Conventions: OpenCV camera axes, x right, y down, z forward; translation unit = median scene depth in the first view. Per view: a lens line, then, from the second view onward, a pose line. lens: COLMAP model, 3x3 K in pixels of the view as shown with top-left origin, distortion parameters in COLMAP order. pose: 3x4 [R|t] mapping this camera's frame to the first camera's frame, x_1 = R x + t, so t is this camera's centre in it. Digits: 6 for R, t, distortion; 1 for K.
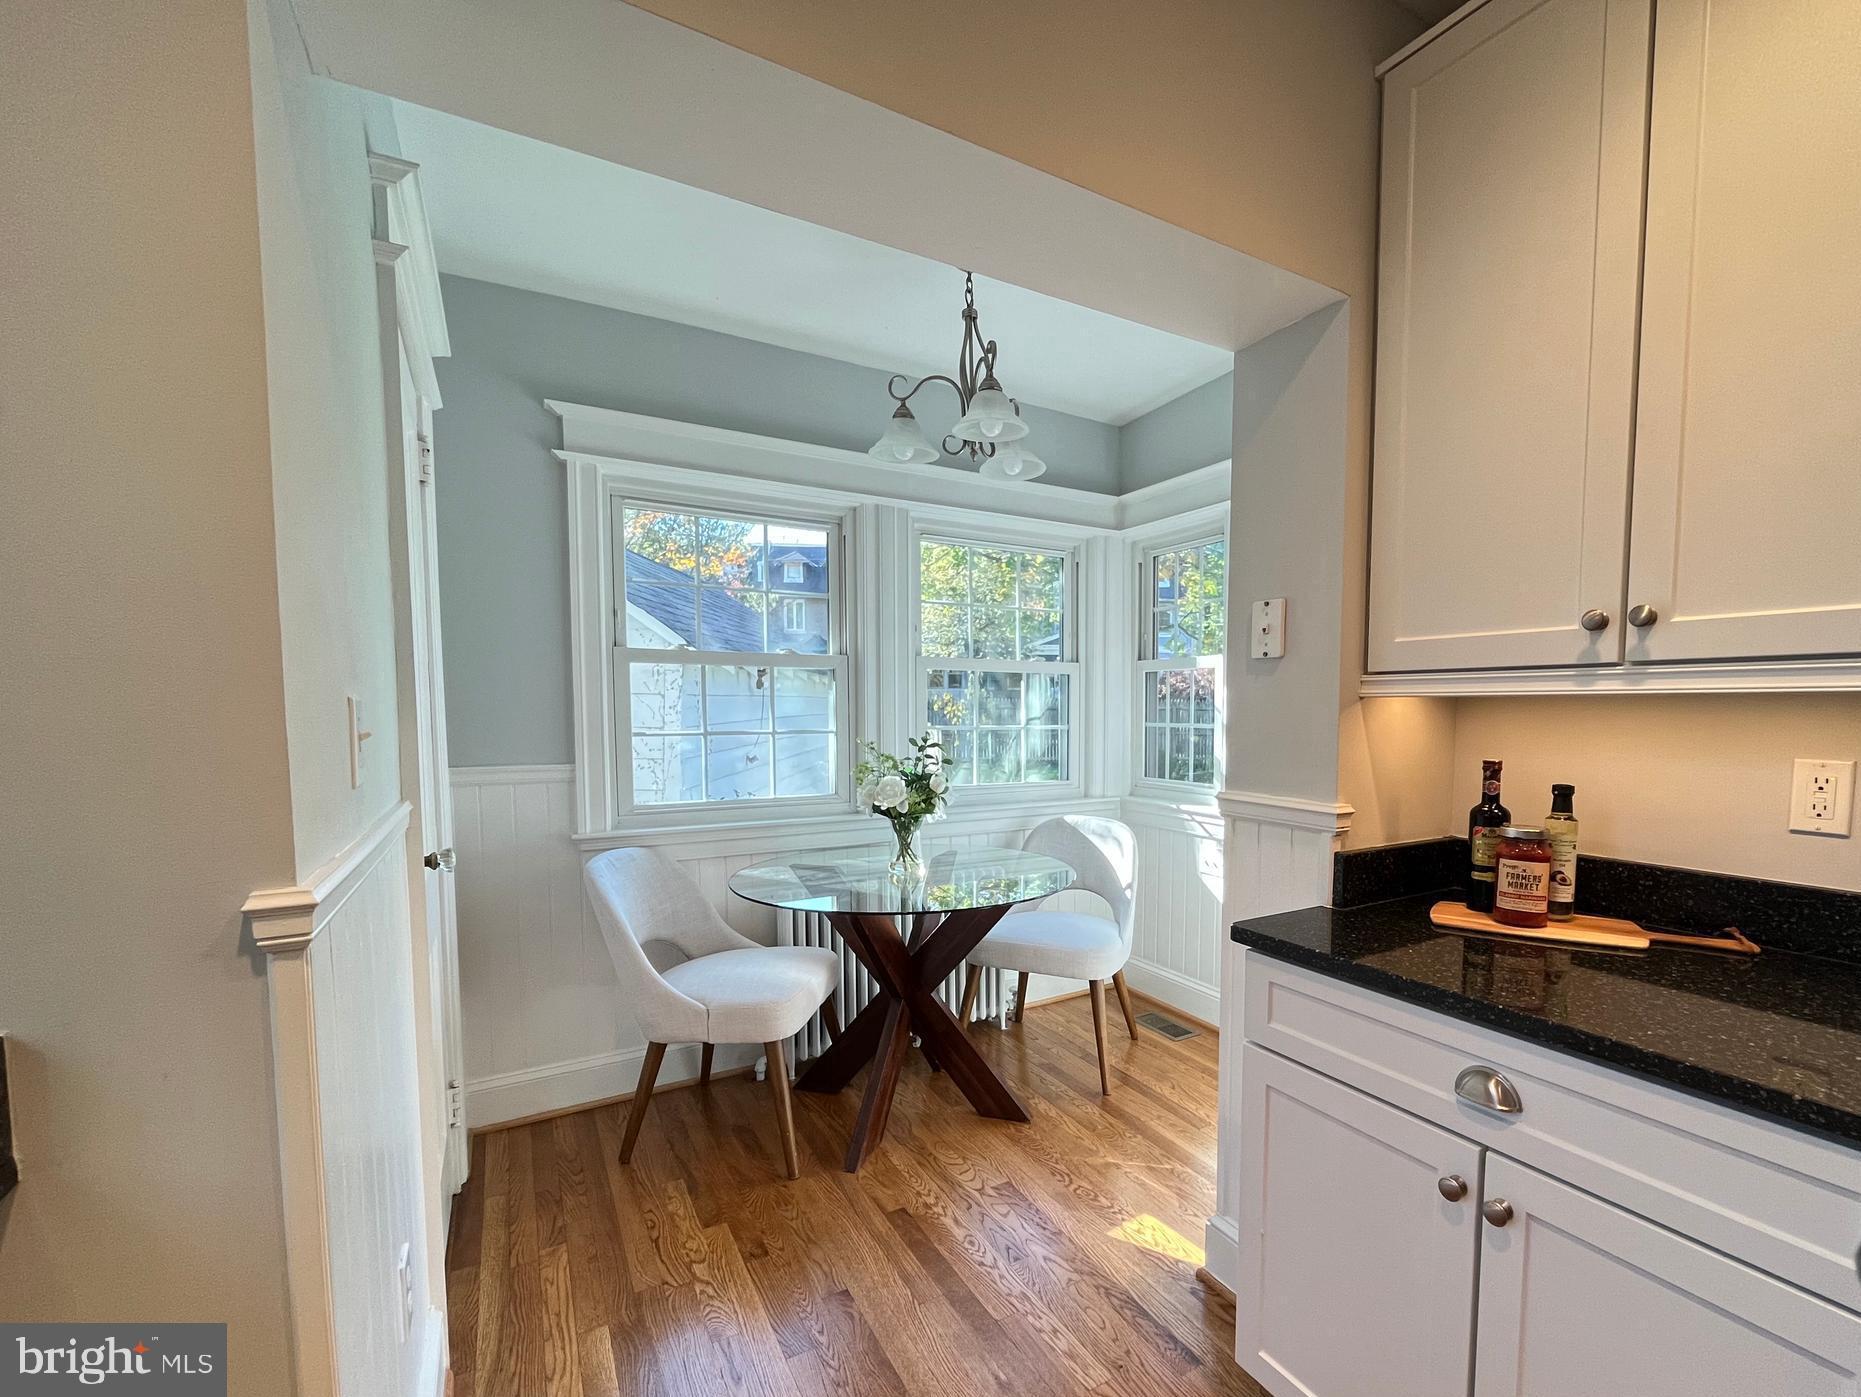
lens RADIAL K [[833.5, 0, 1027.7], [0, 833.5, 770.0], [0, 0, 1]] dist [-0.001719, -0.000189]
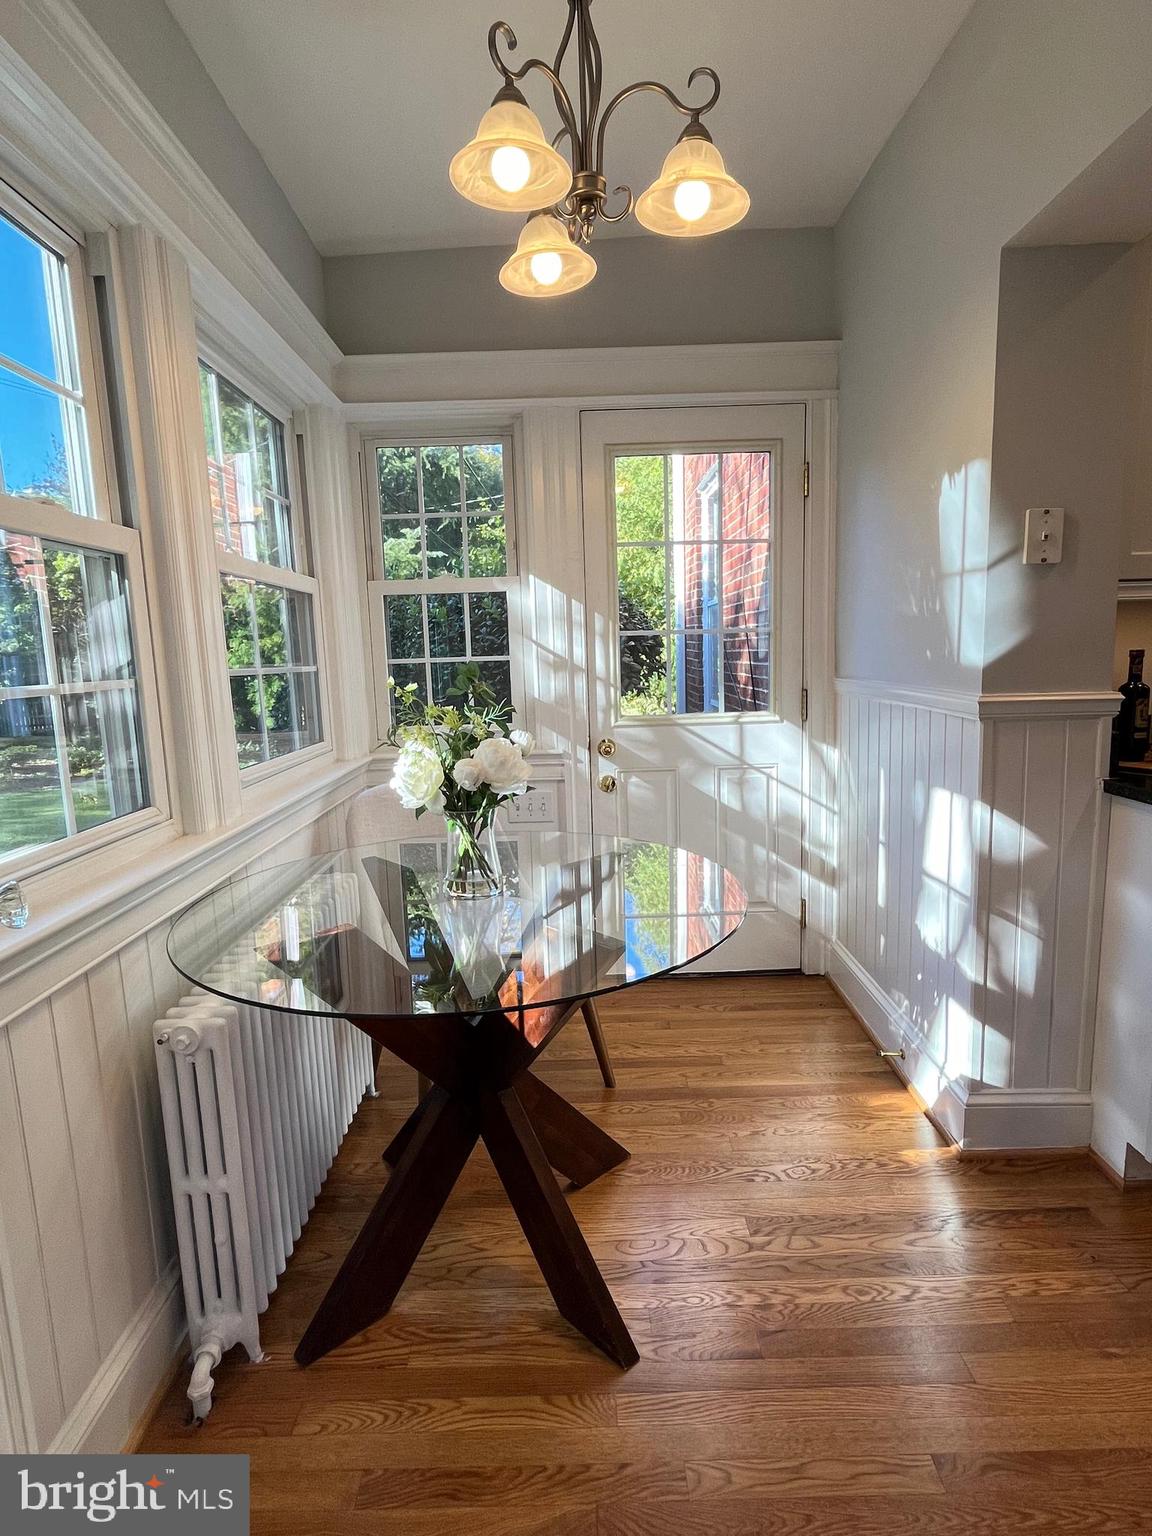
lens RADIAL K [[800.6, 0, 576.0], [0, 800.6, 768.0], [0, 0, 1]] dist [-0.002462, 0.000534]
pose [[0.525608, -0.144508, 0.838364, -0.605556], [0.095031, 0.989273, 0.110940, -0.030284], [-0.845402, 0.021360, 0.533703, 0.630720]]
